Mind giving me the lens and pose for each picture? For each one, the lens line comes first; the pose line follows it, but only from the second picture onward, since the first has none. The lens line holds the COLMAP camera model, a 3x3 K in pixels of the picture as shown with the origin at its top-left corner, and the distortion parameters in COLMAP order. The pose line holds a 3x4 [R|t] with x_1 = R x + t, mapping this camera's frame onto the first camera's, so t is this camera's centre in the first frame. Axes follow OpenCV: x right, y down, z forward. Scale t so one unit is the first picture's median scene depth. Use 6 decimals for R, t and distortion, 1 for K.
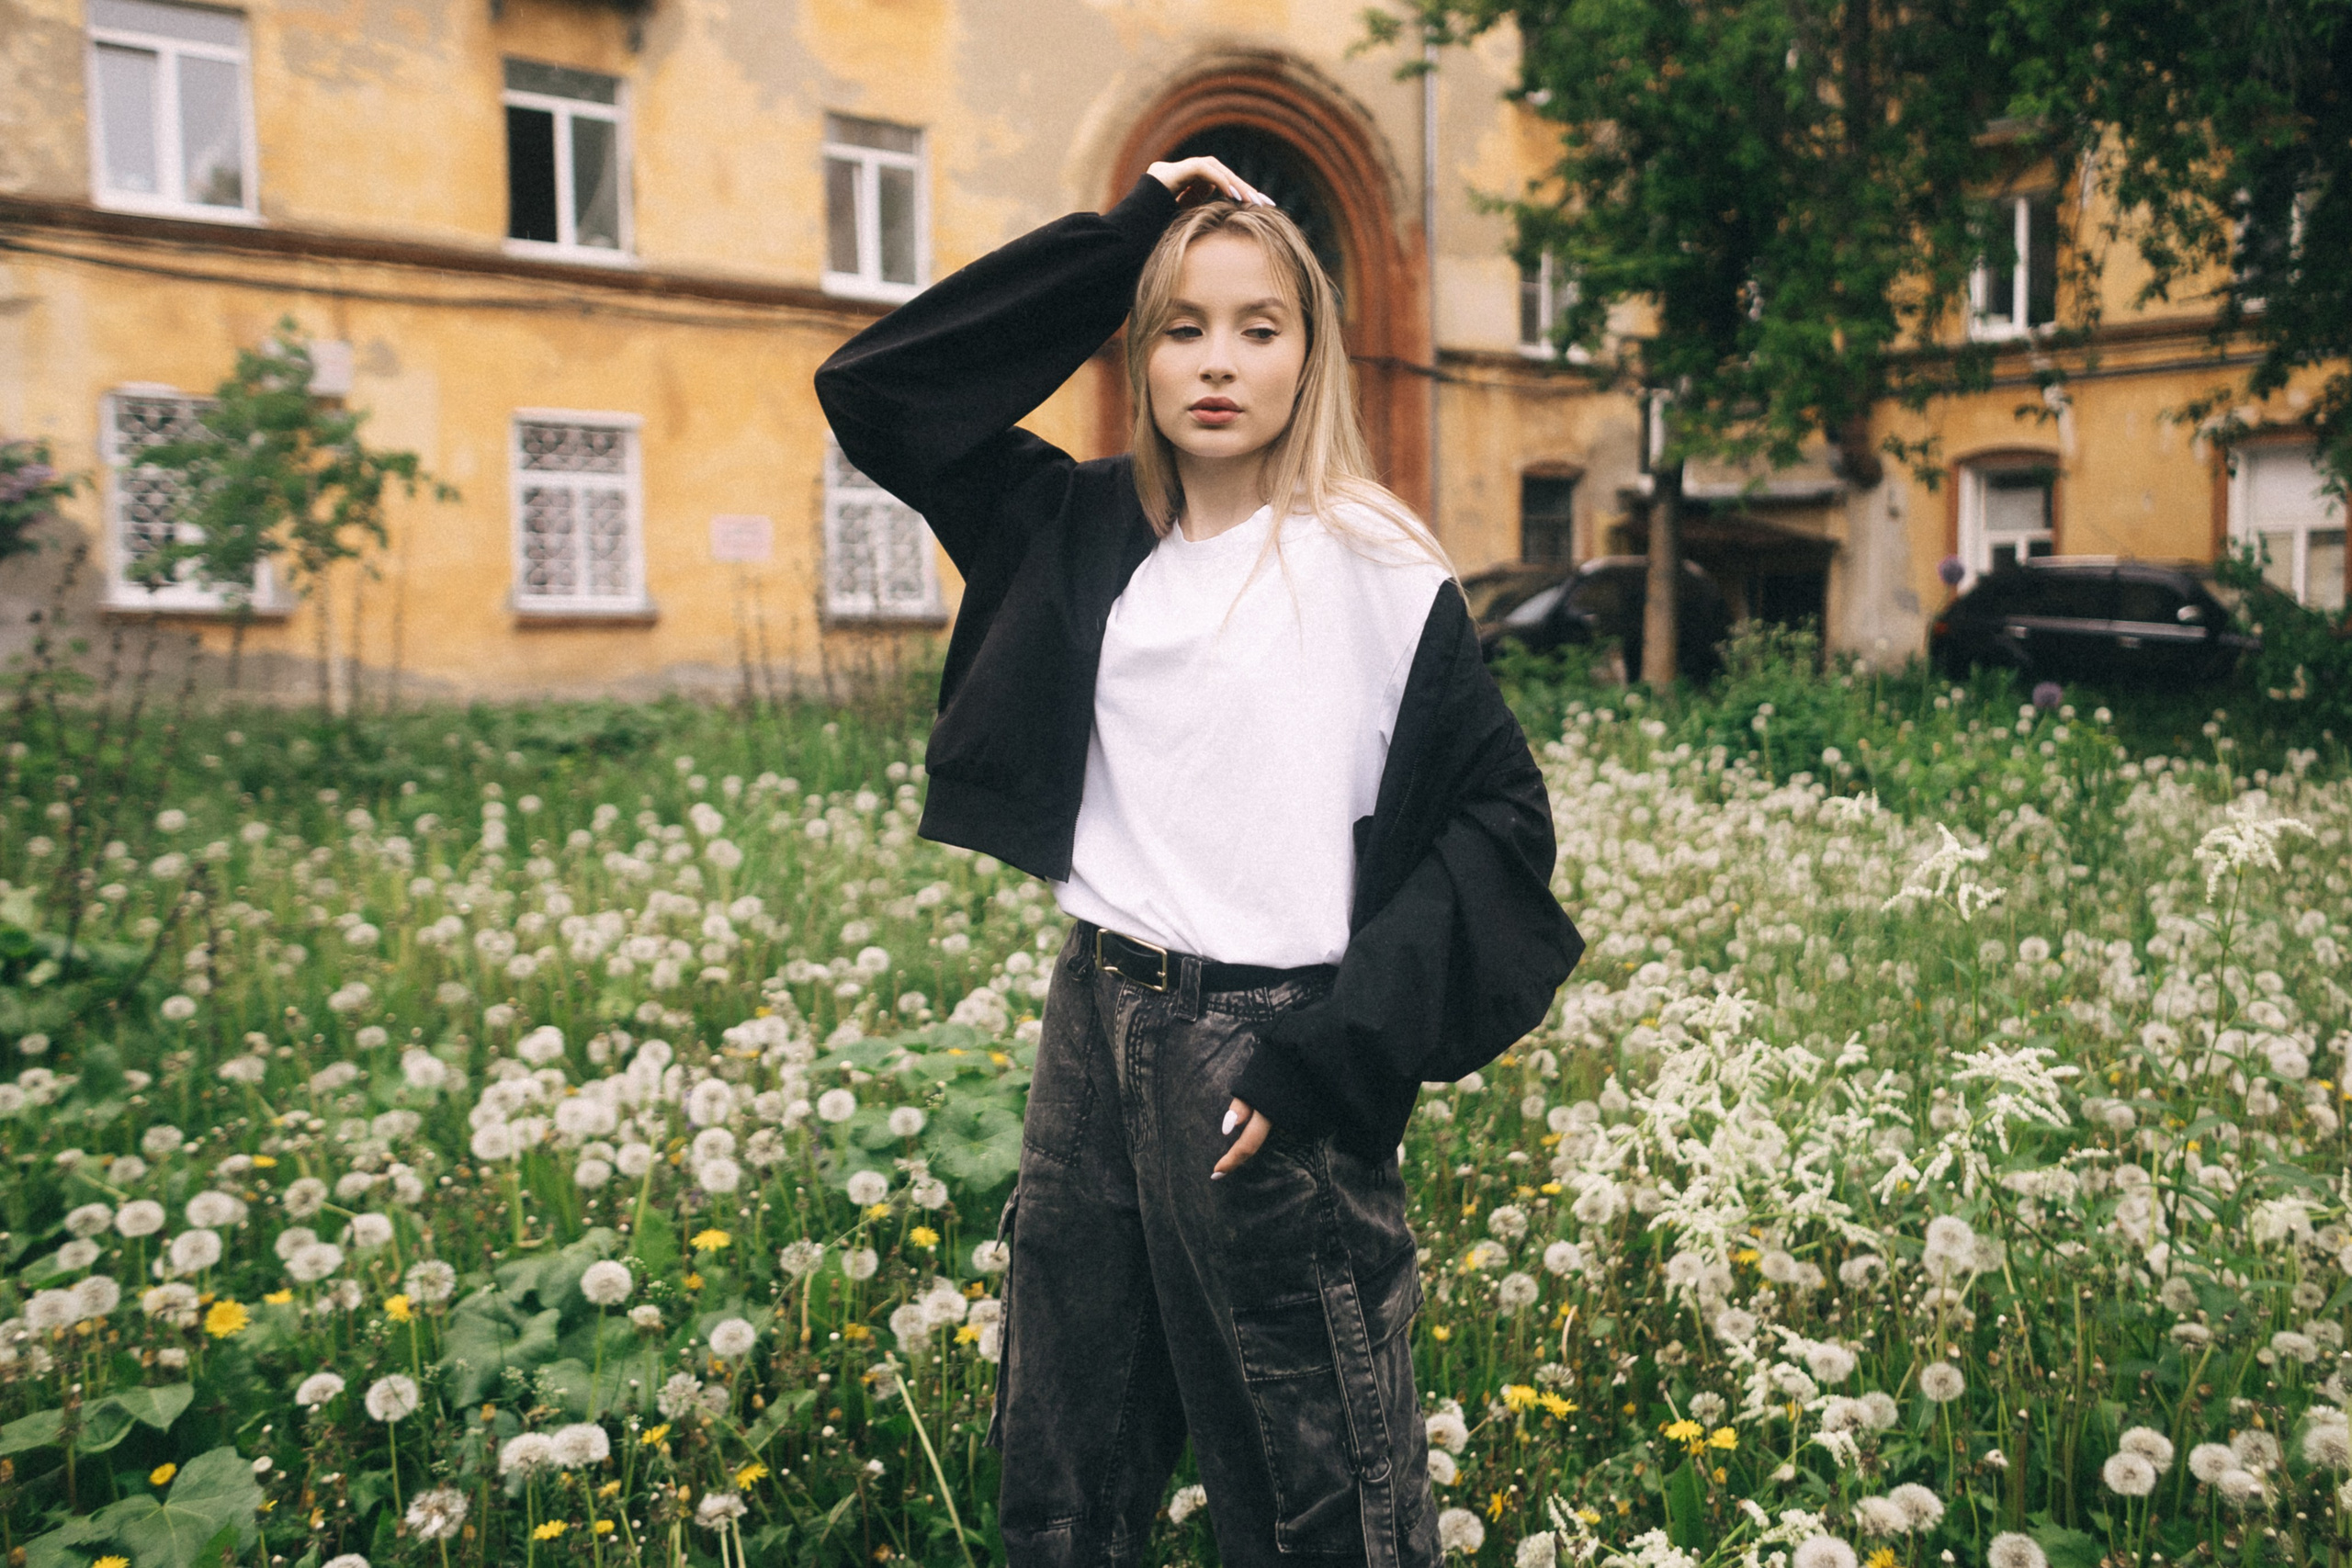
lens RADIAL K [[1893.9, 0, 1135.5], [0, 1893.9, 715.1], [0, 0, 1]] dist [0.061918, 0.001994]
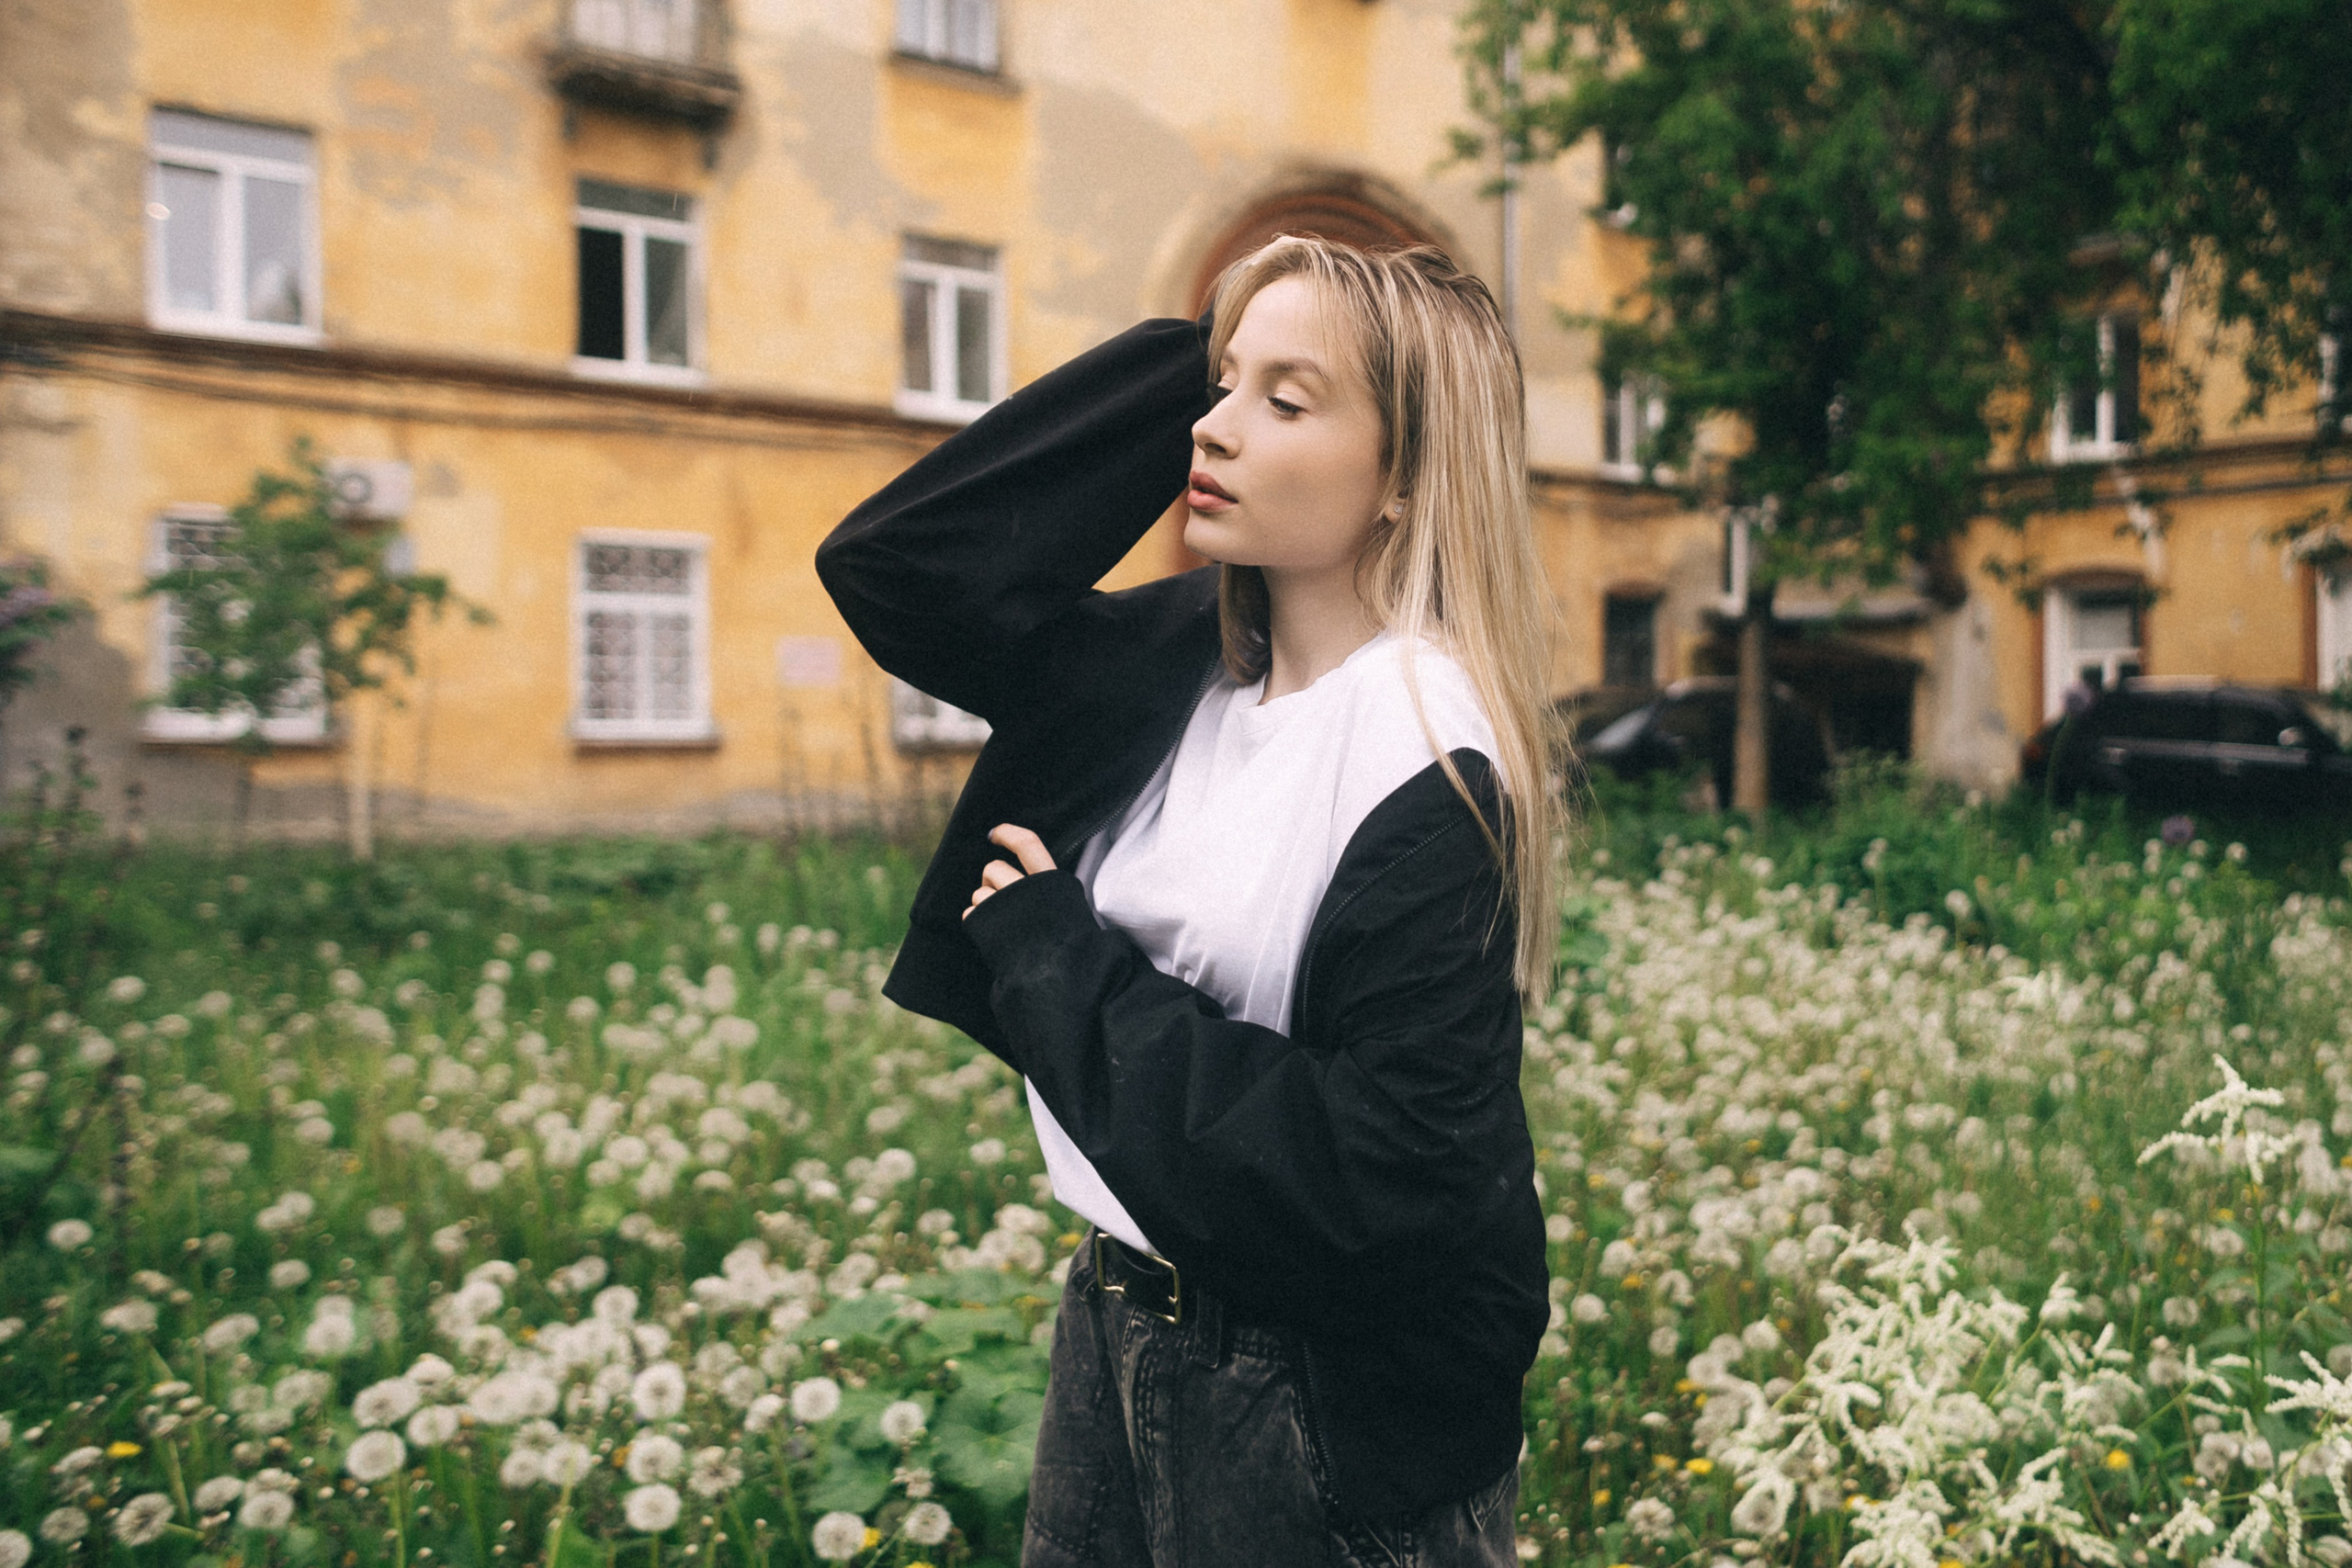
lens RADIAL K [[1853.7, 0, 1183.3], [0, 1853.7, 790.5], [0, 0, 1]] dist [0.056779, 0.007202]
pose [[0.999838, 0.001729, -0.017898, 0.002712], [-0.002087, 0.999798, -0.020005, -0.008970], [0.017860, 0.020039, 0.999640, 0.055522]]
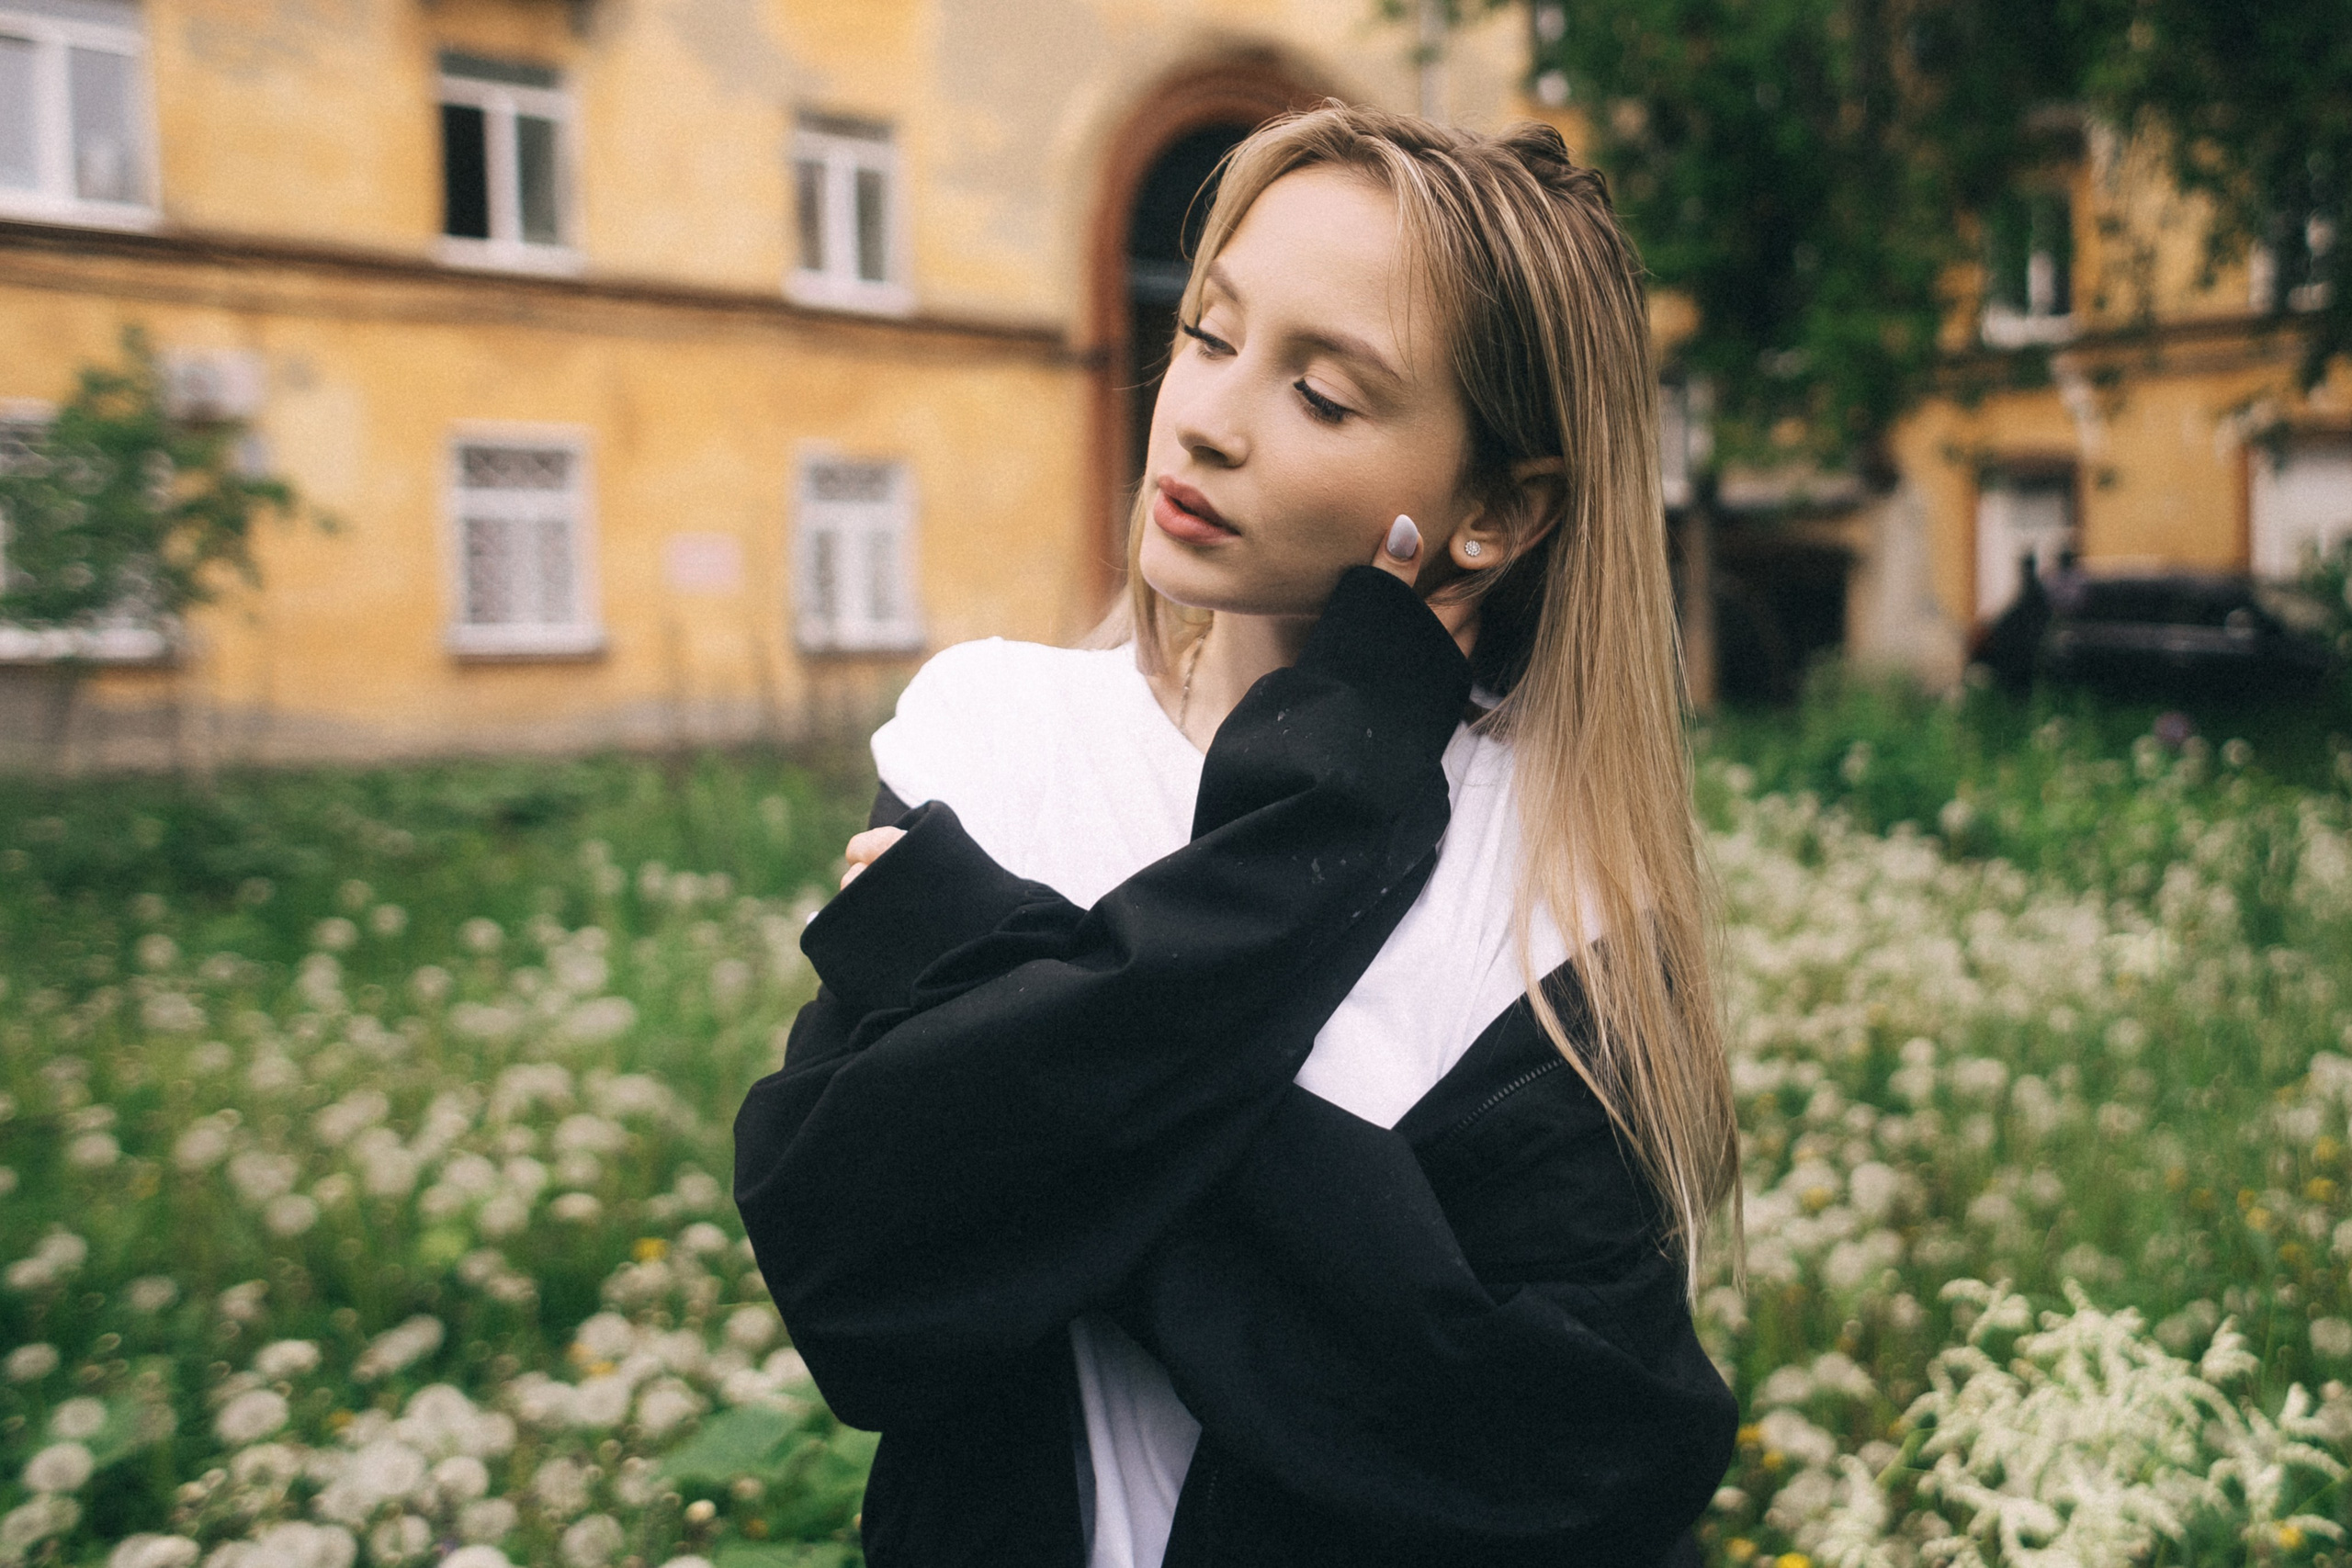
lens RADIAL K [[1893.9, 0, 1135.5], [0, 1893.9, 715.1], [0, 0, 1]] dist [0.061918, 0.001994]
pose [[0.999903, -0.013006, 0.004883, -0.003971], [0.013036, 0.999897, -0.006069, -0.015320], [-0.004804, 0.006132, 0.999970, 0.099818]]
